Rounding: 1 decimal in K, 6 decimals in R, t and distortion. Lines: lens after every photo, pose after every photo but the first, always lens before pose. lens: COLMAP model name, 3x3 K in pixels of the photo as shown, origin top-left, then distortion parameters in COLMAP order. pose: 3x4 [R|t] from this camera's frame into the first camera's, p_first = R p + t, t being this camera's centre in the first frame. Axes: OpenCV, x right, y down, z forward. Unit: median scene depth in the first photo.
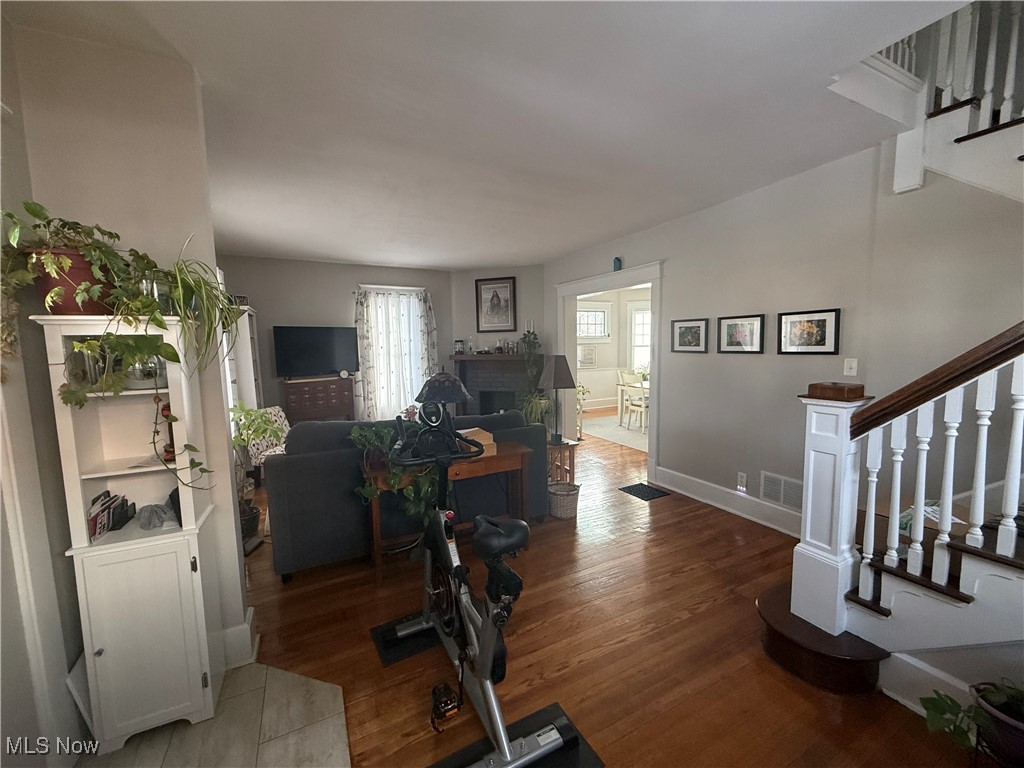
lens RADIAL K [[406.3, 0, 505.9], [0, 406.3, 385.3], [0, 0, 1]] dist [-0.002109, -0.000145]
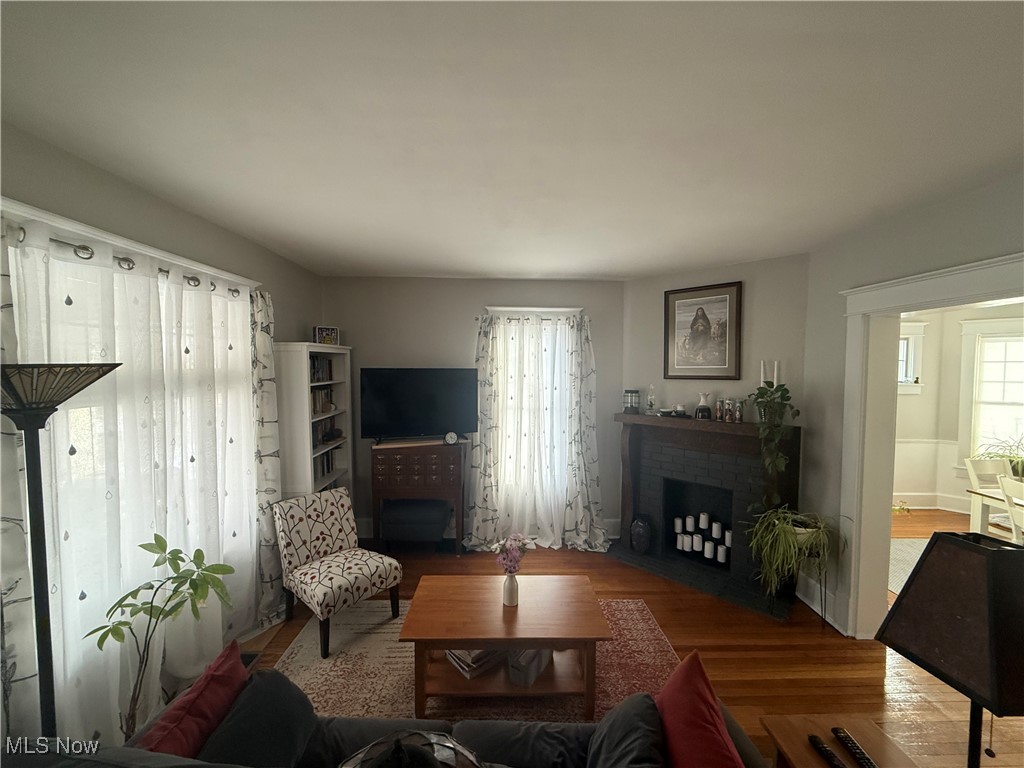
lens RADIAL K [[409.0, 0, 508.2], [0, 409.0, 383.8], [0, 0, 1]] dist [0.000898, 0.000162]
pose [[0.904321, 0.038738, -0.425092, -0.022975], [-0.064835, 0.996784, -0.047092, -0.082439], [0.421901, 0.070147, 0.903924, 0.375465]]
